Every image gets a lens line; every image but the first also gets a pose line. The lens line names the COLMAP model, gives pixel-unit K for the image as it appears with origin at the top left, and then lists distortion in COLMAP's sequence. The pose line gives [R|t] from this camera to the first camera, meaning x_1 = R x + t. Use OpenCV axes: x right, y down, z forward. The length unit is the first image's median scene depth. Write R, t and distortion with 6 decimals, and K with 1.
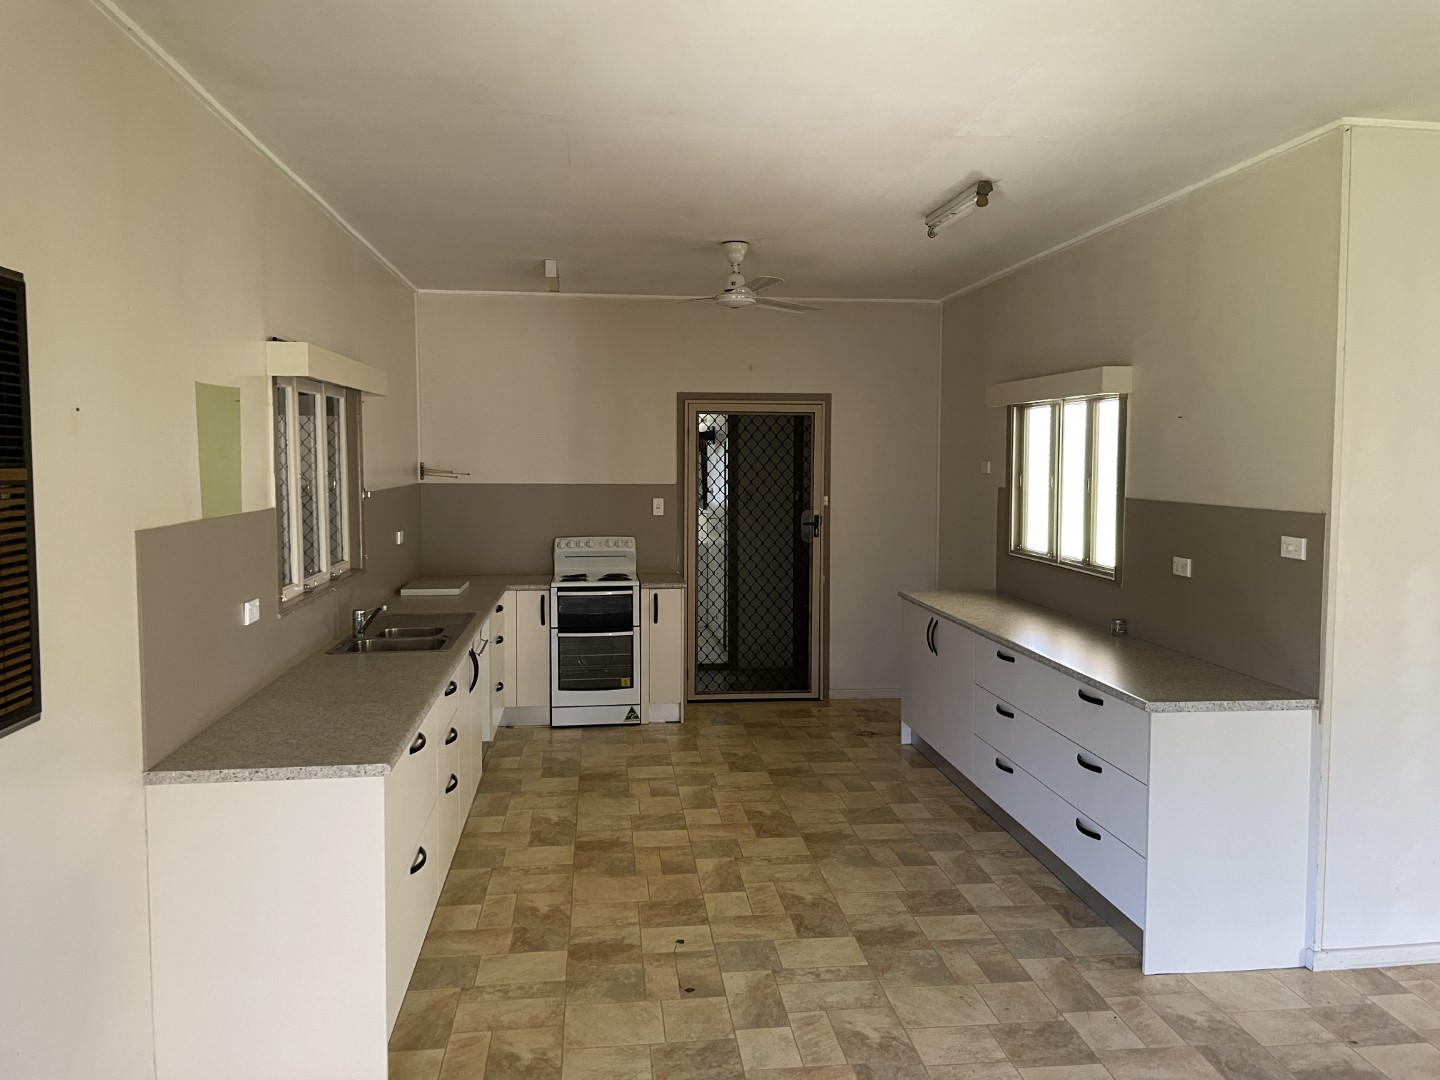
lens RADIAL K [[1099.1, 0, 715.4], [0, 1099.1, 531.9], [0, 0, 1]] dist [0.144858, -0.197380]
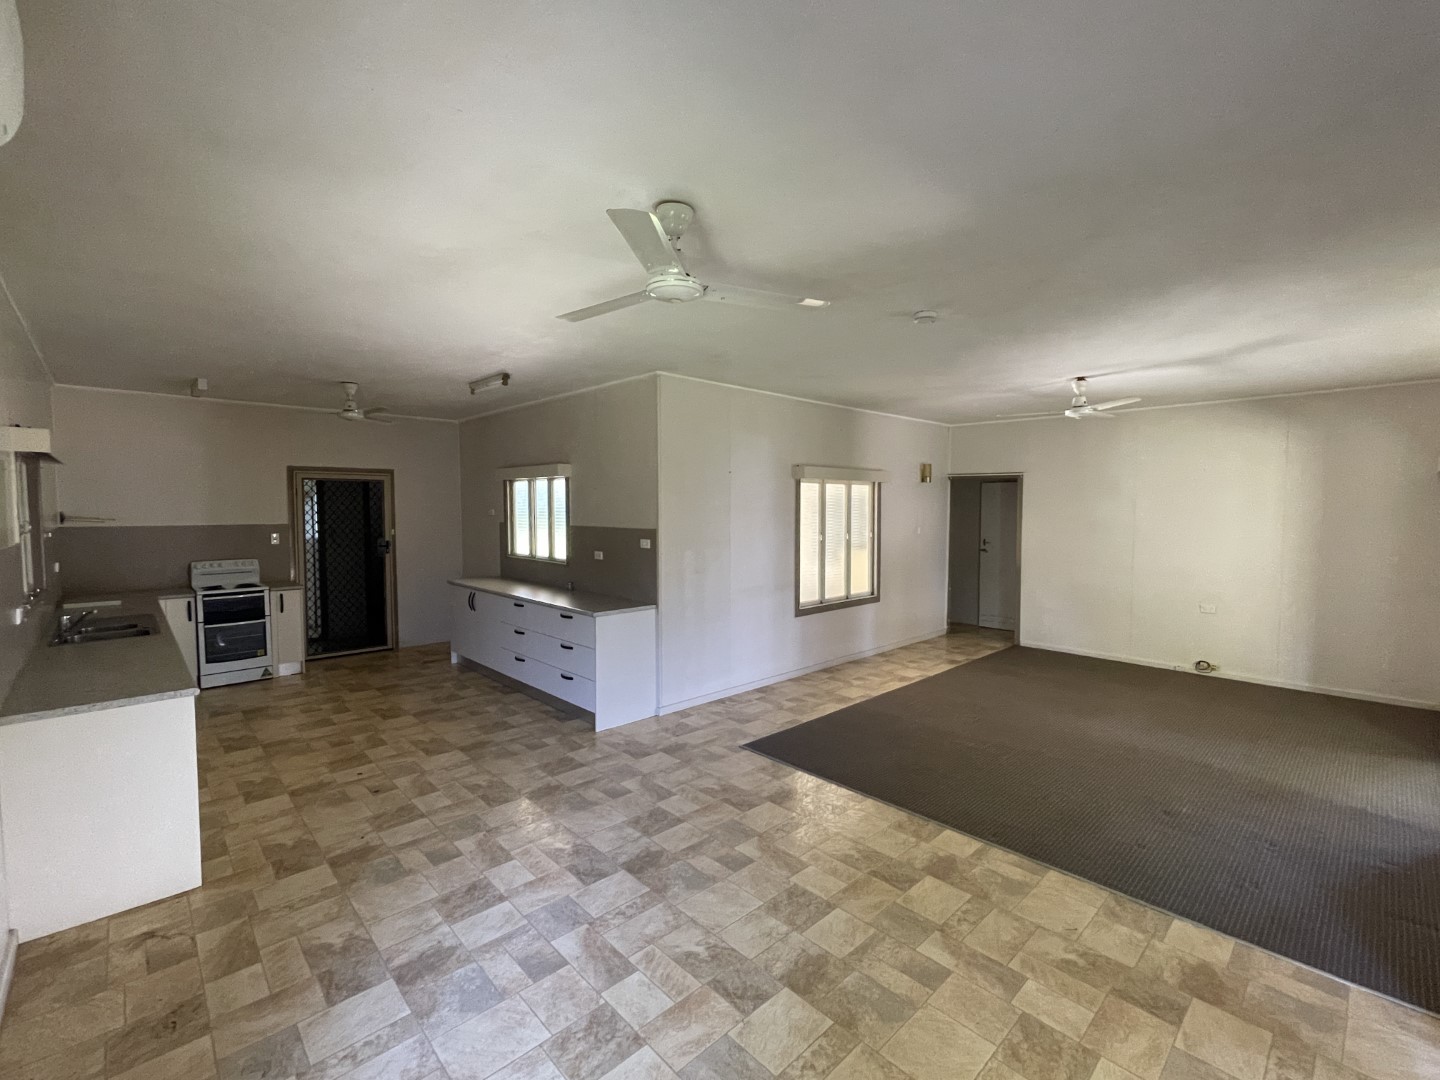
lens RADIAL K [[632.3, 0, 713.8], [0, 632.3, 539.5], [0, 0, 1]] dist [0.001451, 0.000601]
pose [[0.808141, -0.033695, 0.588025, -0.091064], [0.043075, 0.999070, -0.001952, 0.007783], [-0.587412, 0.026907, 0.808840, -0.102582]]
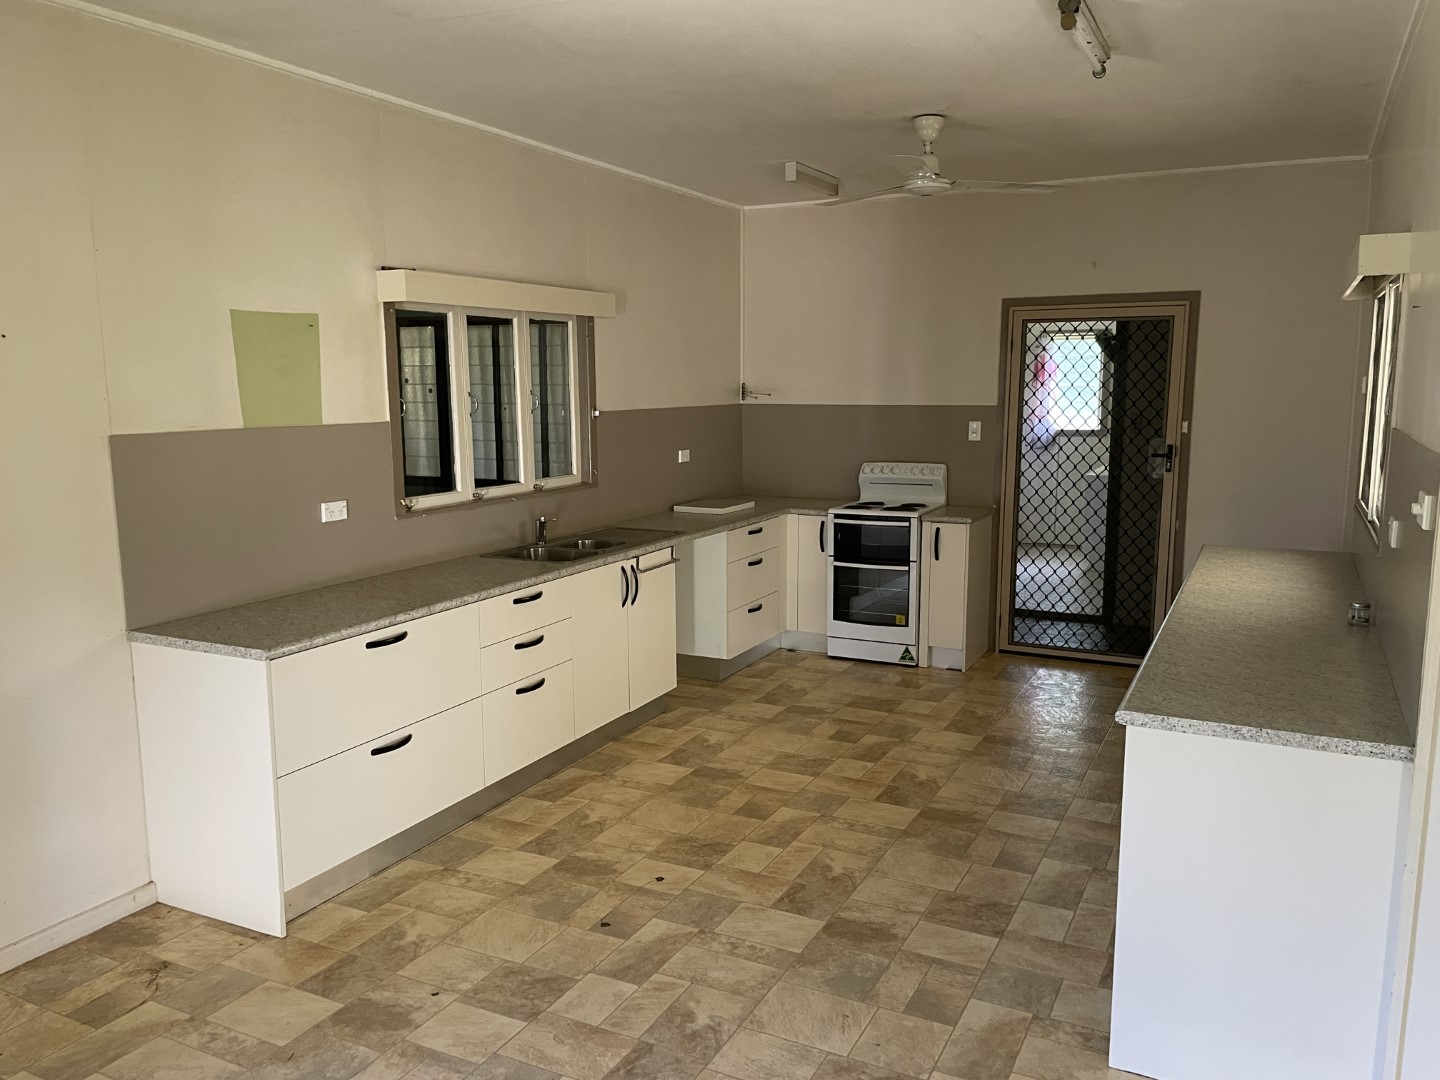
lens RADIAL K [[1099.1, 0, 715.4], [0, 1099.1, 531.9], [0, 0, 1]] dist [0.144858, -0.197380]
pose [[0.829697, 0.068539, -0.553990, 0.323776], [-0.031371, 0.996590, 0.076313, -0.004084], [0.557331, -0.045937, 0.829018, 0.156884]]
